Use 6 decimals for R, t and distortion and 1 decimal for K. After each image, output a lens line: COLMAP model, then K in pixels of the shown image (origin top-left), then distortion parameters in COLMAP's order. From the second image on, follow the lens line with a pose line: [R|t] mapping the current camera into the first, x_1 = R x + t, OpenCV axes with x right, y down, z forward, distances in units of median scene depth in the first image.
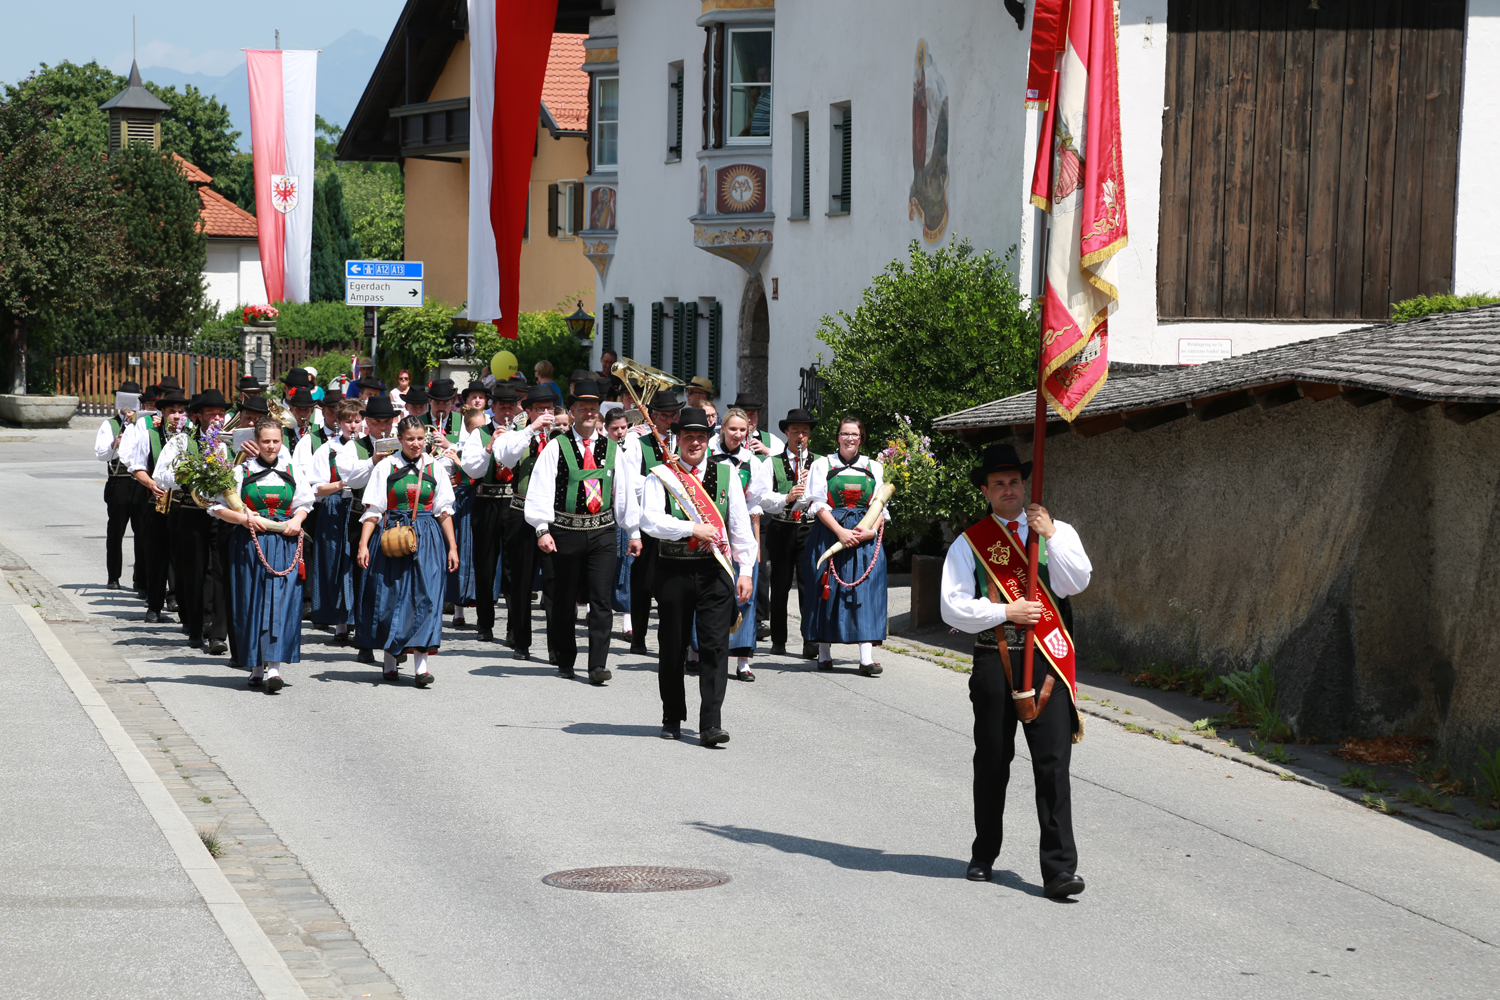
lens RADIAL K [[4345.4, 0, 751.9], [0, 4345.4, 492.0], [0, 0, 1]] dist [0.777936, 0.000000]
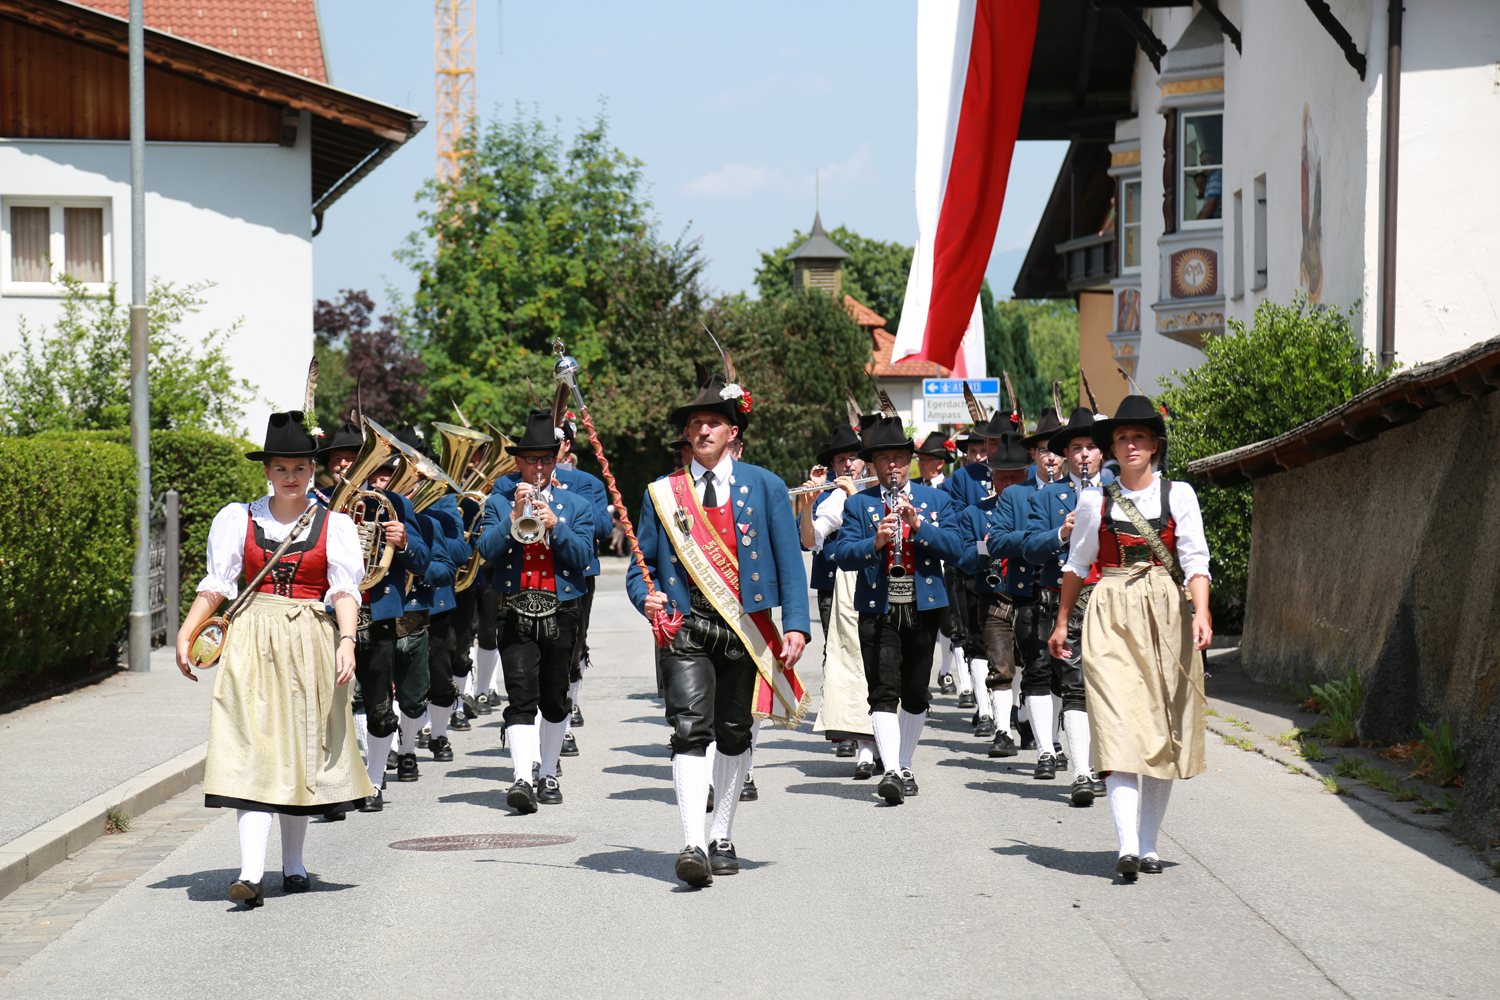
lens RADIAL K [[4345.4, 0, 740.5], [0, 4345.4, 503.1], [0, 0, 1]] dist [0.777936, 0.000000]
pose [[0.979679, -0.020699, -0.199500, 0.078495], [0.013344, 0.999183, -0.038138, 0.016241], [0.200127, 0.034701, 0.979155, 0.002407]]
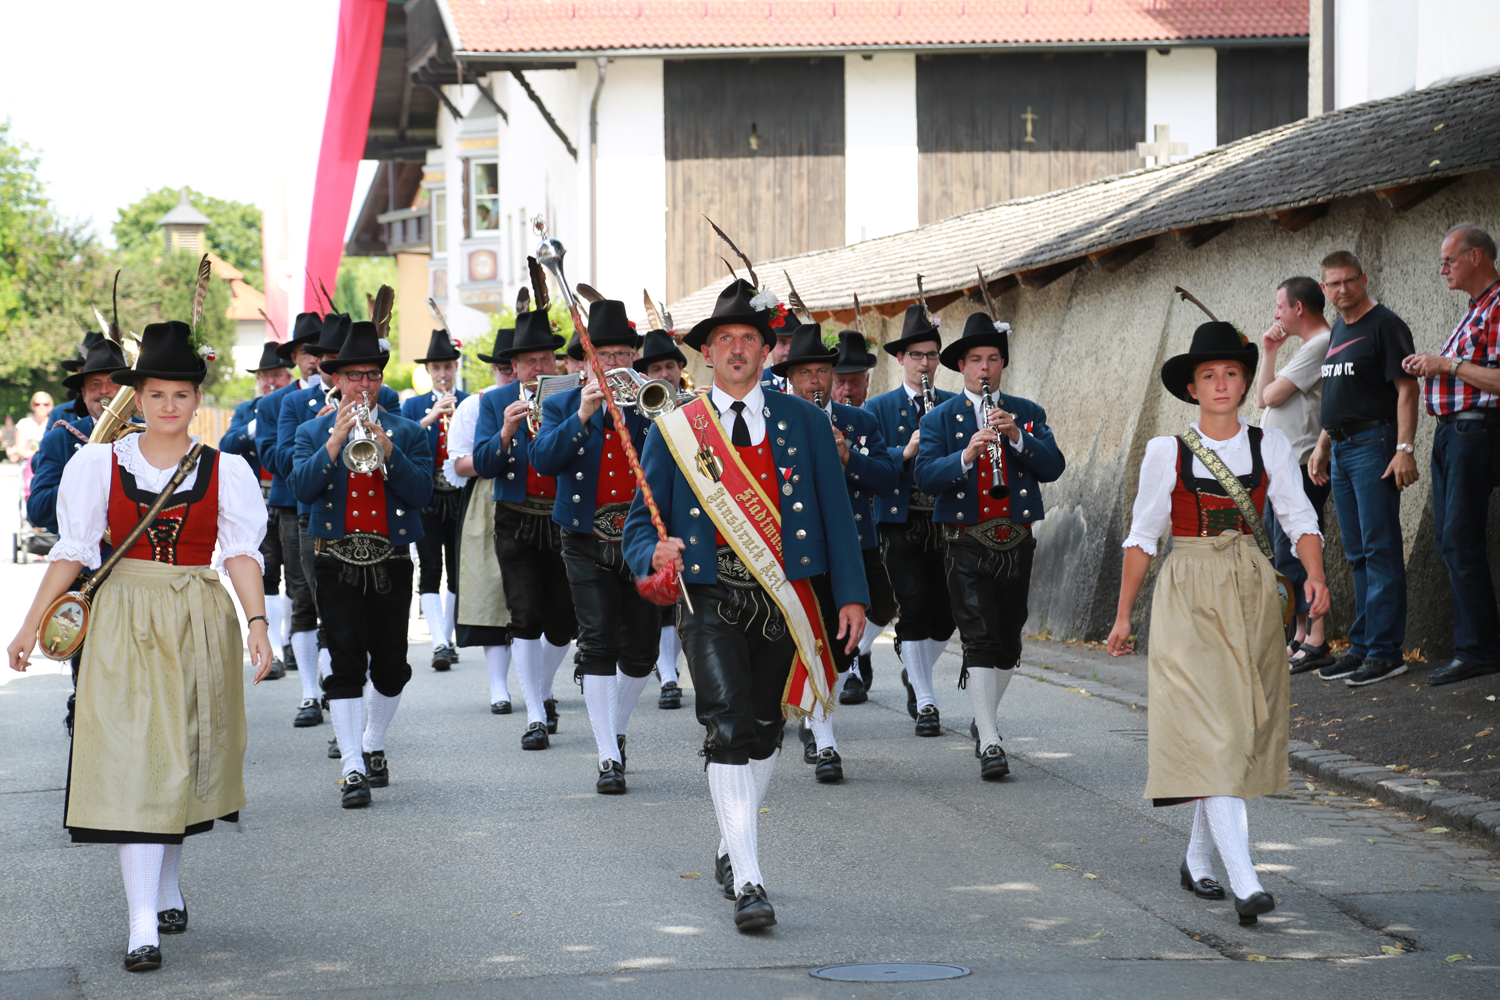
lens RADIAL K [[4177.6, 0, 748.6], [0, 4177.6, 499.8], [0, 0, 1]] dist [0.662369, 0.000000]
pose [[0.998871, -0.028470, -0.038028, 0.118411], [0.027847, 0.999471, -0.016824, 0.032386], [0.038487, 0.015746, 0.999135, -0.374363]]
